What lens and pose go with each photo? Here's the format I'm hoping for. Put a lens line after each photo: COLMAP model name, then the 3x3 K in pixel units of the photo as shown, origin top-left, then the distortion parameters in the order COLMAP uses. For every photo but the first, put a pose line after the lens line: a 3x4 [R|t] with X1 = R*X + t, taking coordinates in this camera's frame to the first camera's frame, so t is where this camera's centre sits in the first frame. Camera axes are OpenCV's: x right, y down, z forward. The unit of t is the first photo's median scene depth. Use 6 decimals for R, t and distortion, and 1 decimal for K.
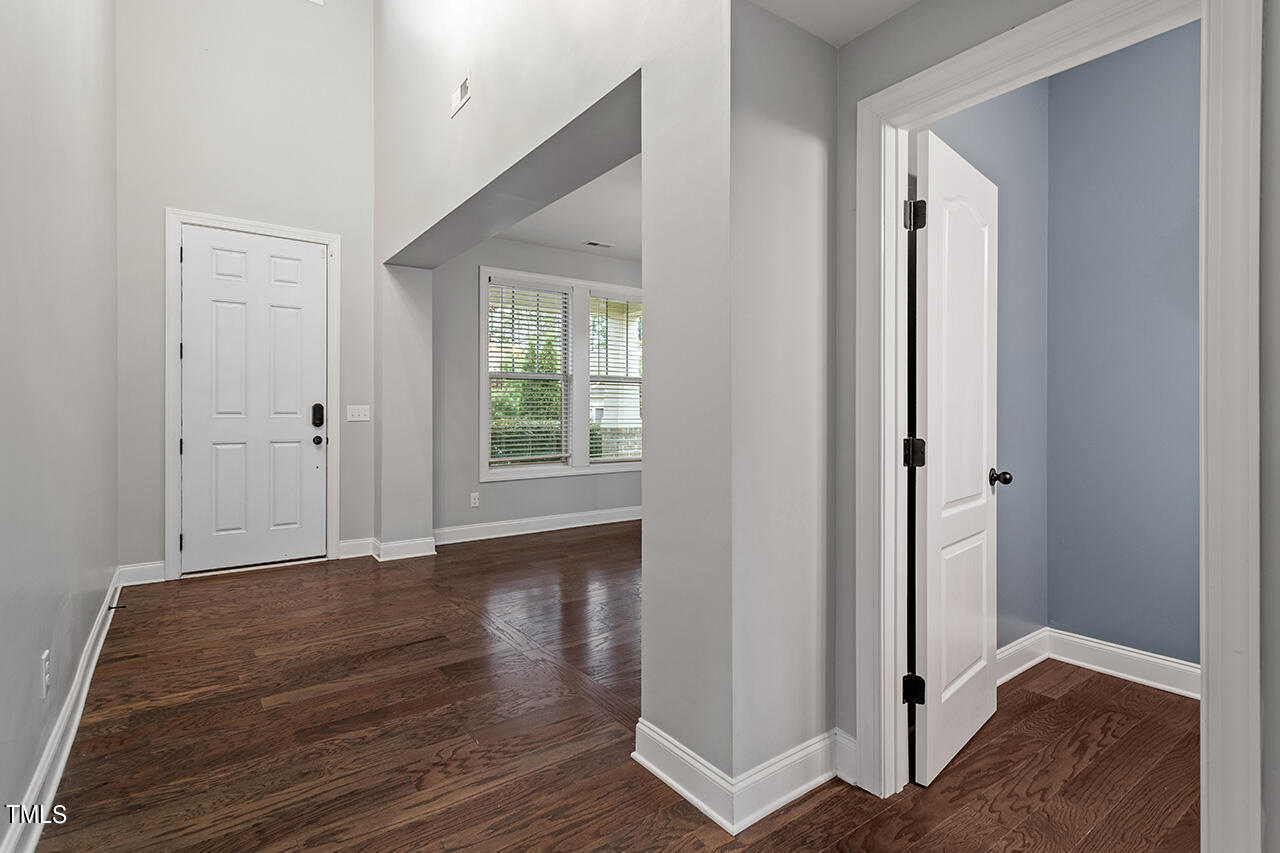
lens RADIAL K [[615.5, 0, 641.1], [0, 615.5, 407.0], [0, 0, 1]] dist [0.002428, 0.000645]
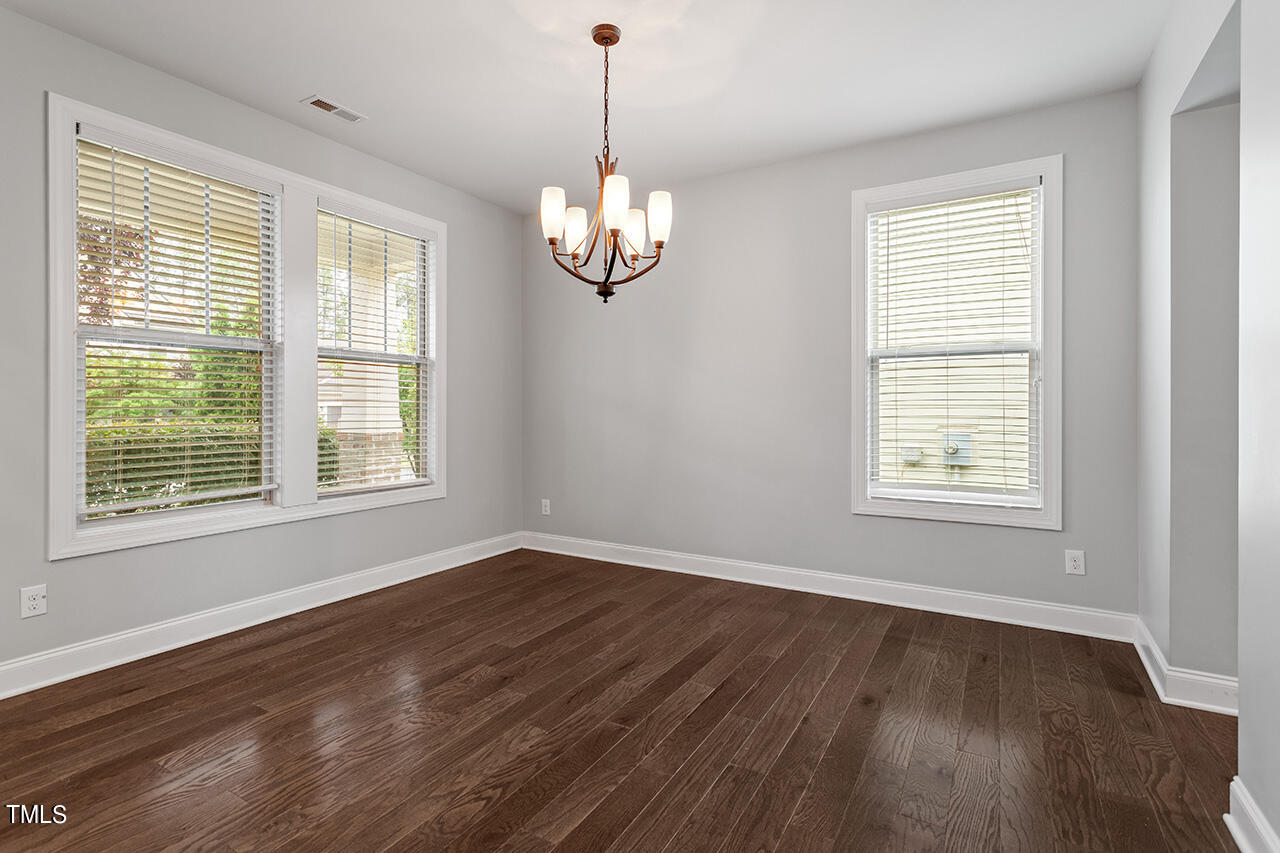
lens RADIAL K [[609.3, 0, 635.6], [0, 609.3, 415.7], [0, 0, 1]] dist [0.004853, 0.000632]
pose [[0.922982, -0.000905, 0.384842, -0.027799], [-0.005709, 0.999855, 0.016044, 0.002950], [-0.384801, -0.017005, 0.922843, 0.349538]]
